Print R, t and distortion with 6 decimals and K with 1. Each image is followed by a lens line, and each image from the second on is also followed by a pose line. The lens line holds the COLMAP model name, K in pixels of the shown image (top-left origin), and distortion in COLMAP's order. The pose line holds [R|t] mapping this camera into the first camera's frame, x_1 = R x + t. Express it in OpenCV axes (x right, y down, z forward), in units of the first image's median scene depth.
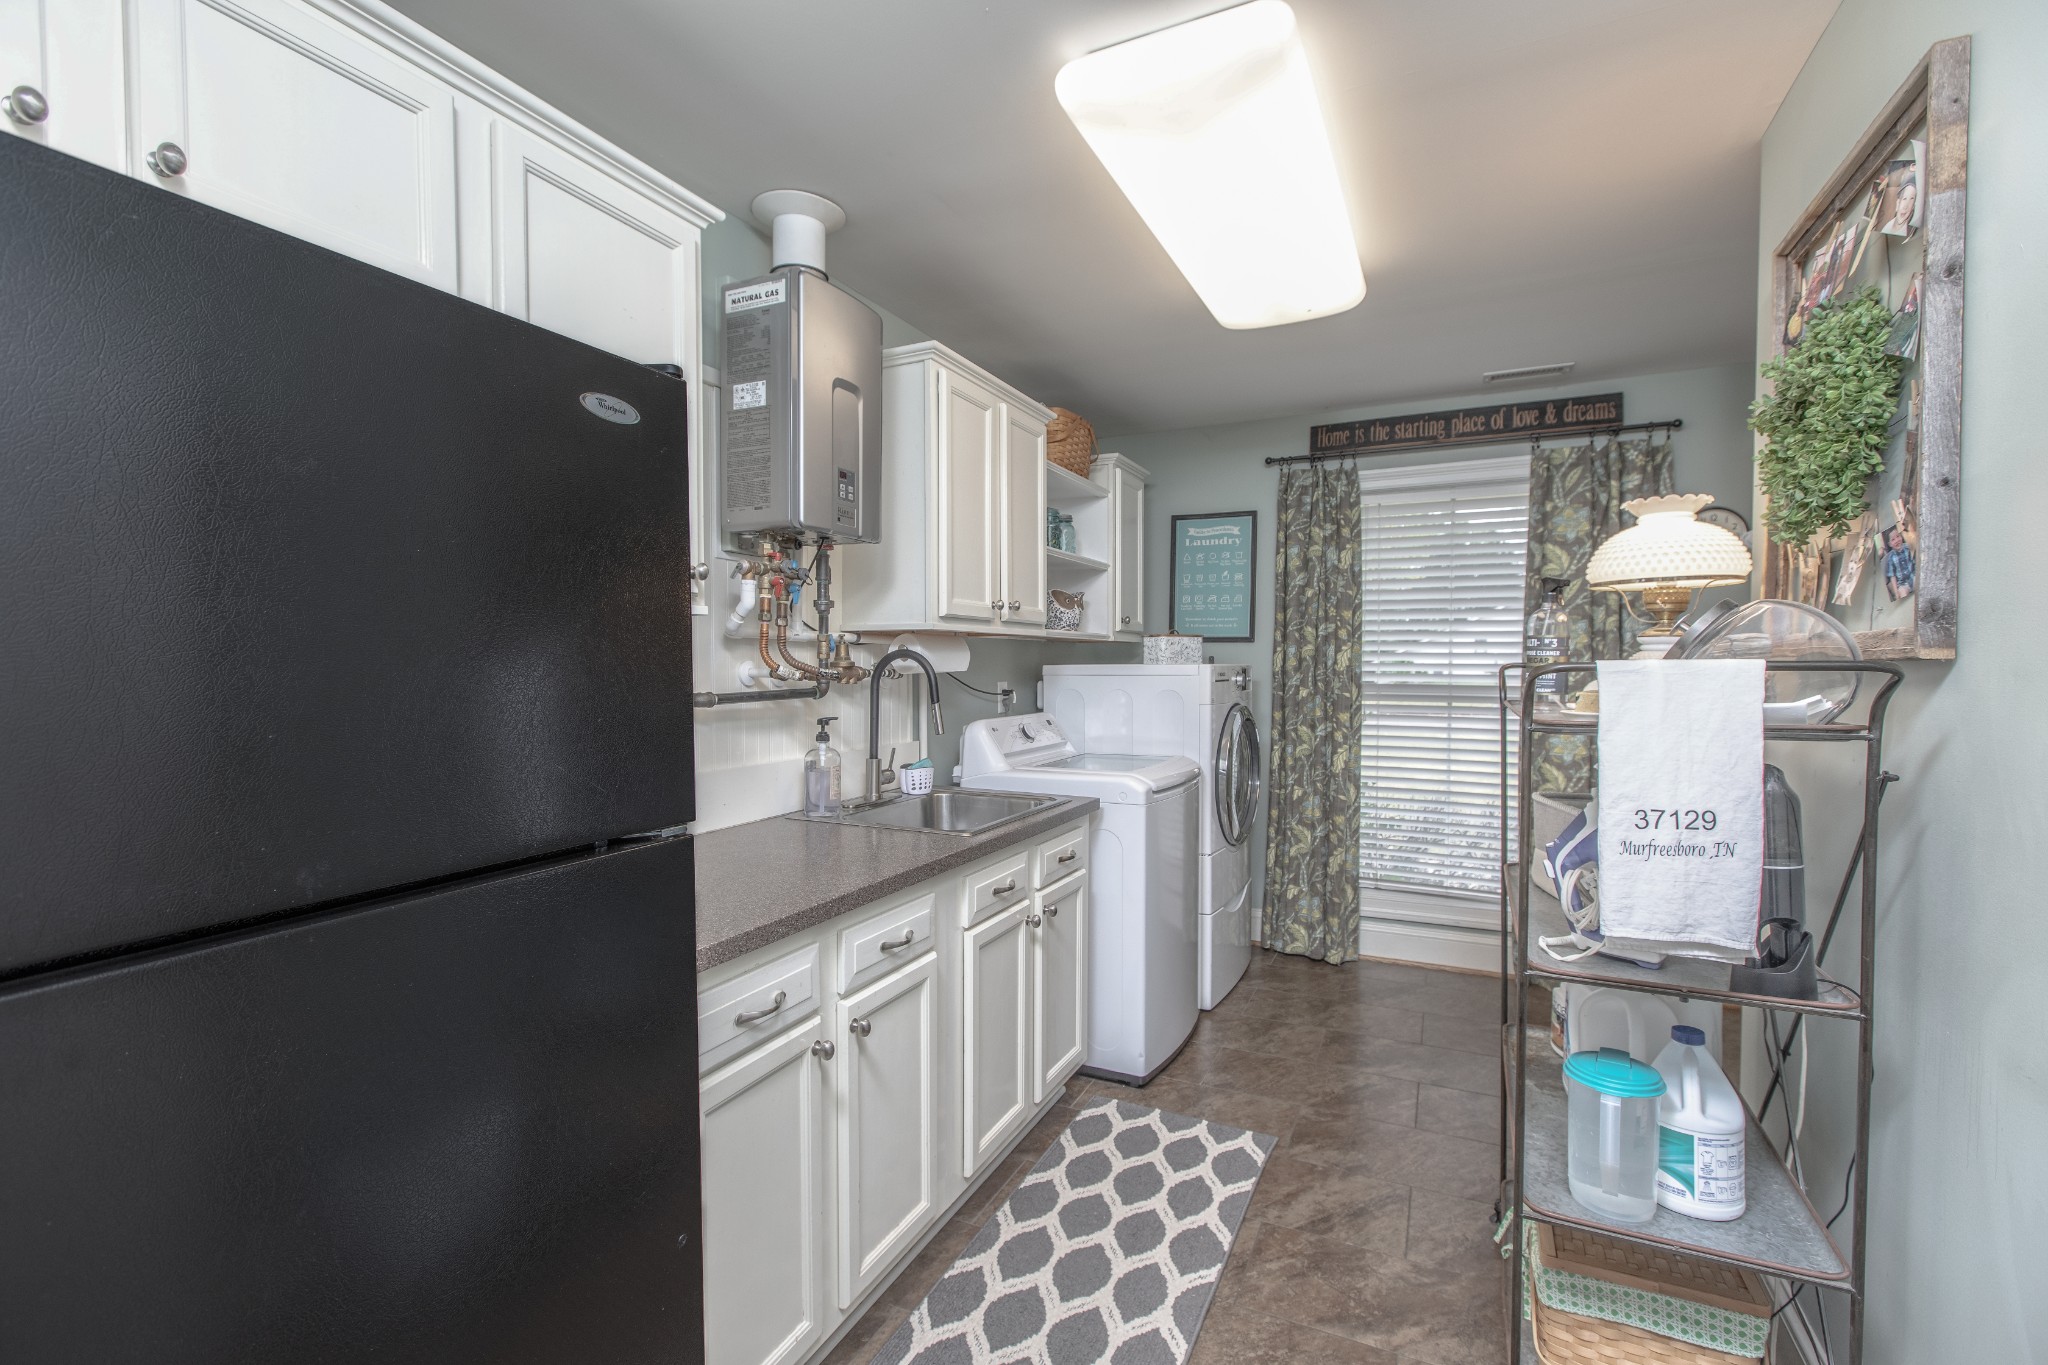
lens RADIAL K [[896.2, 0, 1017.9], [0, 896.2, 687.3], [0, 0, 1]] dist [-0.000946, -0.000579]
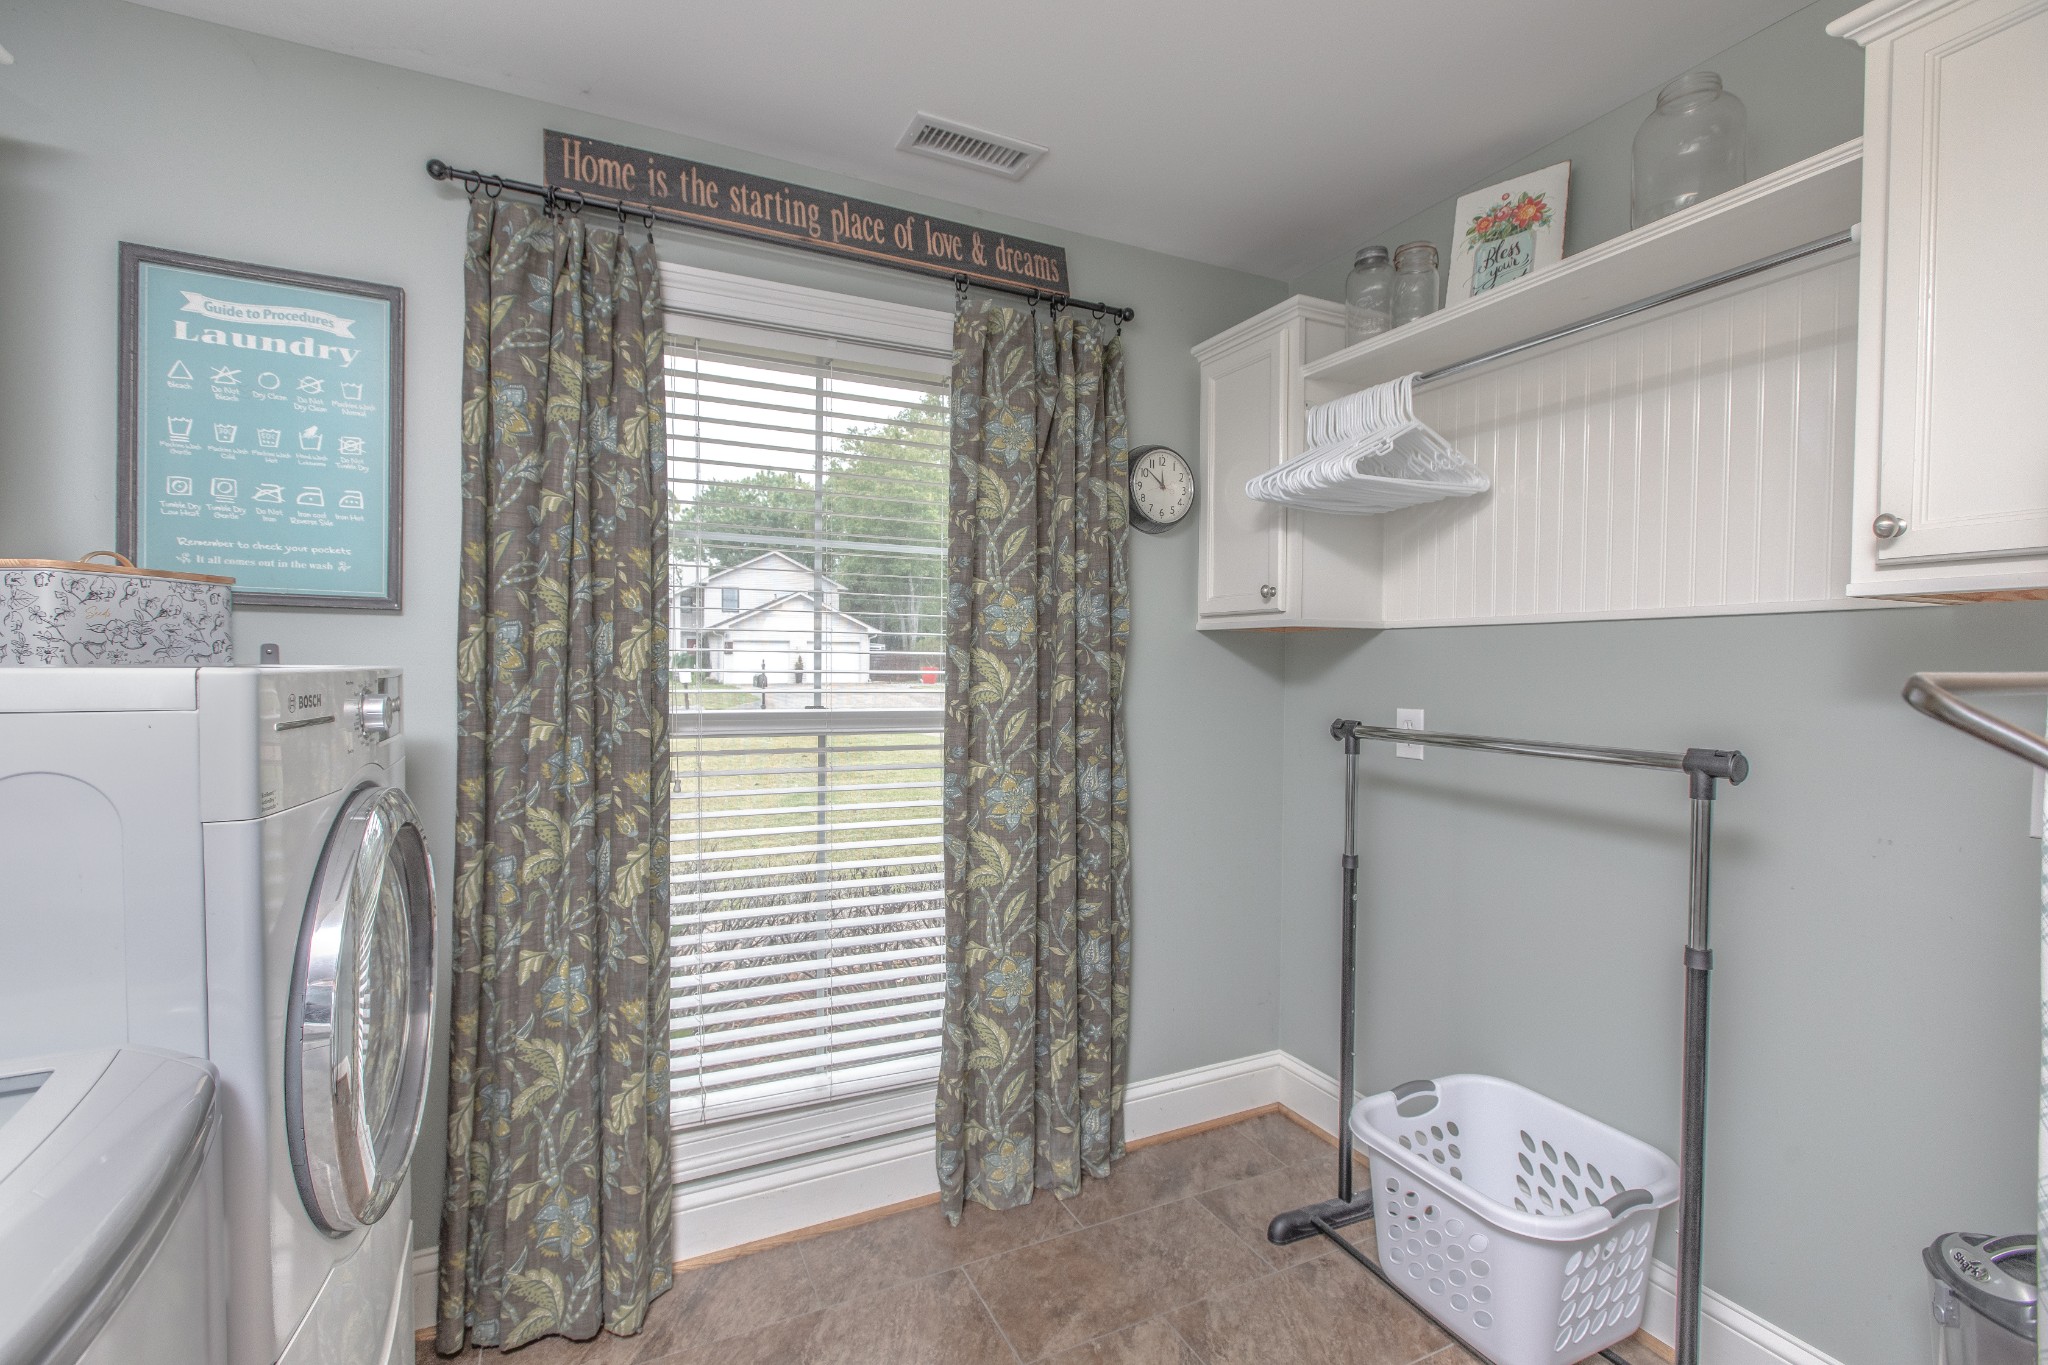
lens RADIAL K [[896.2, 0, 1018.0], [0, 896.2, 682.5], [0, 0, 1]] dist [-0.000946, -0.000579]
pose [[0.625454, -0.012392, 0.780162, 0.125806], [0.018832, 0.999822, 0.000783, -0.013686], [-0.780033, 0.014203, 0.625577, 0.549348]]
